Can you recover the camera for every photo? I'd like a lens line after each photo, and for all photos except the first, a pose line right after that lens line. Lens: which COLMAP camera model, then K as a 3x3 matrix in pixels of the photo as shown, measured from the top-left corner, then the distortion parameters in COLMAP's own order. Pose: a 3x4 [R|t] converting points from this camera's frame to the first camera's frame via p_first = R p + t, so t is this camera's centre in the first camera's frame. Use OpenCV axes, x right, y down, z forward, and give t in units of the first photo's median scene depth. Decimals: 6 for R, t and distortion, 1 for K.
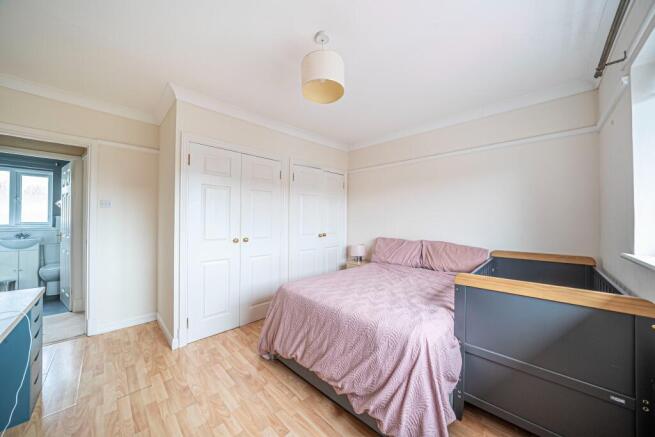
lens RADIAL K [[222.4, 0, 327.5], [0, 222.4, 218.5], [0, 0, 1]] dist [-0.000281, 0.000011]
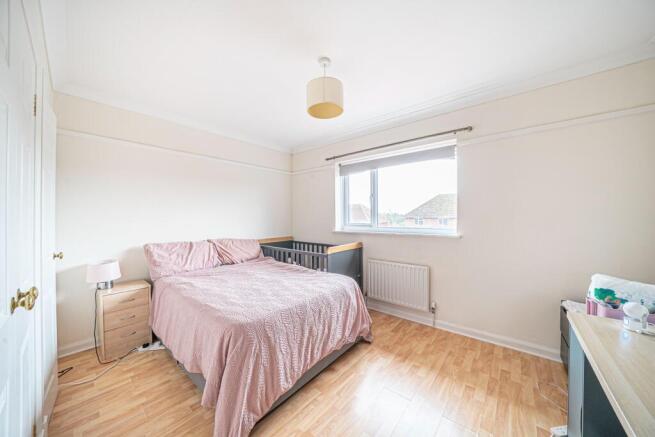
lens RADIAL K [[222.4, 0, 327.5], [0, 222.4, 218.5], [0, 0, 1]] dist [-0.000281, 0.000011]
pose [[-0.055356, -0.006398, 0.998446, -1.101679], [-0.004025, 0.999973, 0.006185, -0.007765], [-0.998459, -0.003677, -0.055381, 0.984733]]
